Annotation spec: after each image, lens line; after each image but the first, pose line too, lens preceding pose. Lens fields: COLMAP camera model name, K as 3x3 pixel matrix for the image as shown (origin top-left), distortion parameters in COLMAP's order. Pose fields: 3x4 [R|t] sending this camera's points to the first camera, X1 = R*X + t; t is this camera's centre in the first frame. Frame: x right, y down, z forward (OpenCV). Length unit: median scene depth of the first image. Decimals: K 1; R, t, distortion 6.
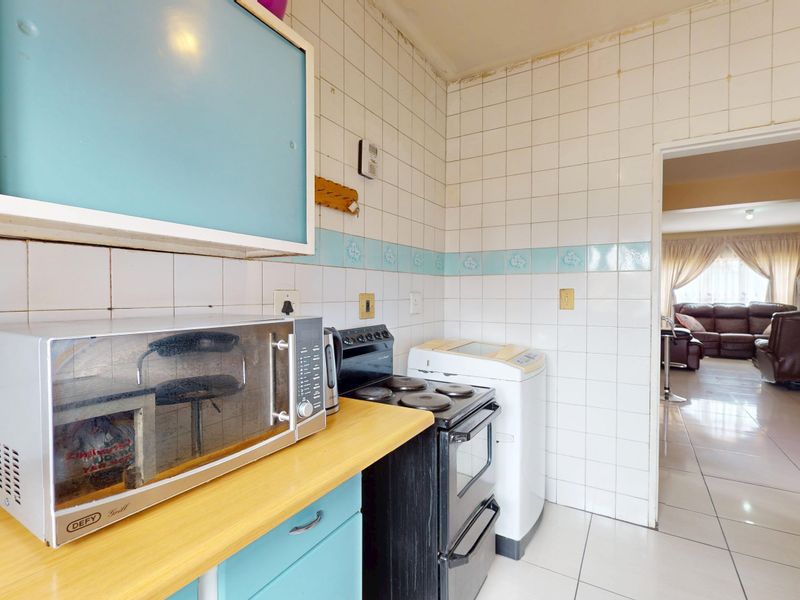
lens RADIAL K [[384.5, 0, 400.0], [0, 384.5, 300.0], [0, 0, 1]] dist [-0.000900, -0.000096]
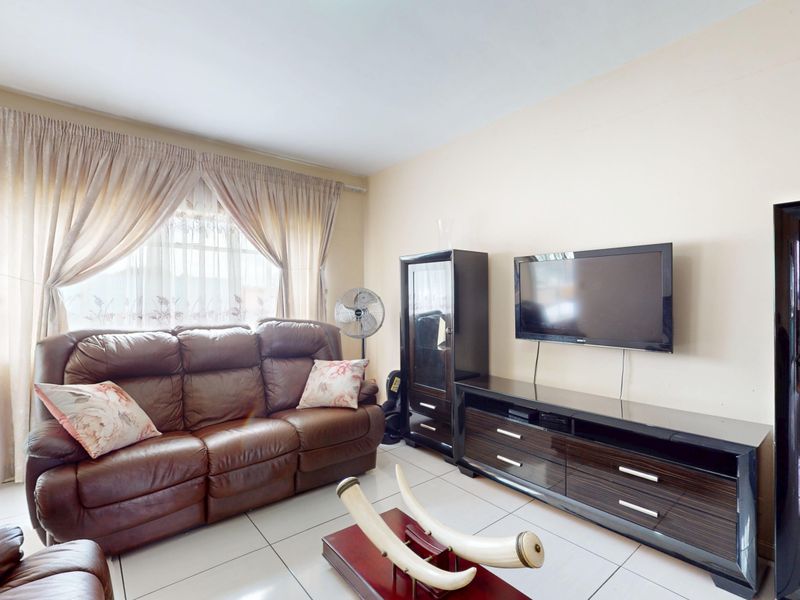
lens RADIAL K [[384.5, 0, 400.0], [0, 384.5, 300.0], [0, 0, 1]] dist [-0.000900, -0.000096]
pose [[0.317646, -0.001922, 0.948208, 0.571897], [0.019778, 0.999794, -0.004599, -0.010533], [-0.948003, 0.020214, 0.317618, 0.723610]]
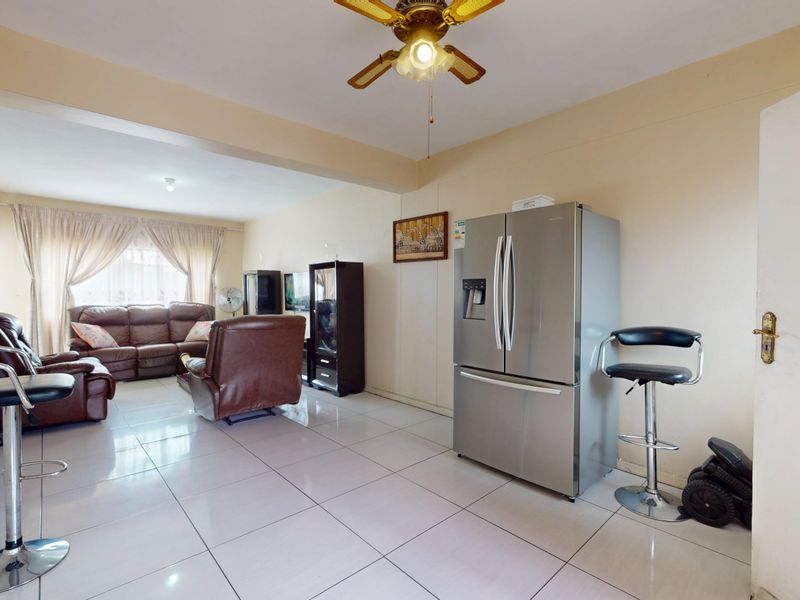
lens RADIAL K [[384.5, 0, 400.0], [0, 384.5, 300.0], [0, 0, 1]] dist [-0.000900, -0.000096]
pose [[0.267274, -0.018541, 0.963442, 0.251777], [0.015494, 0.999768, 0.014941, -0.004196], [-0.963496, 0.010934, 0.267499, 0.306331]]
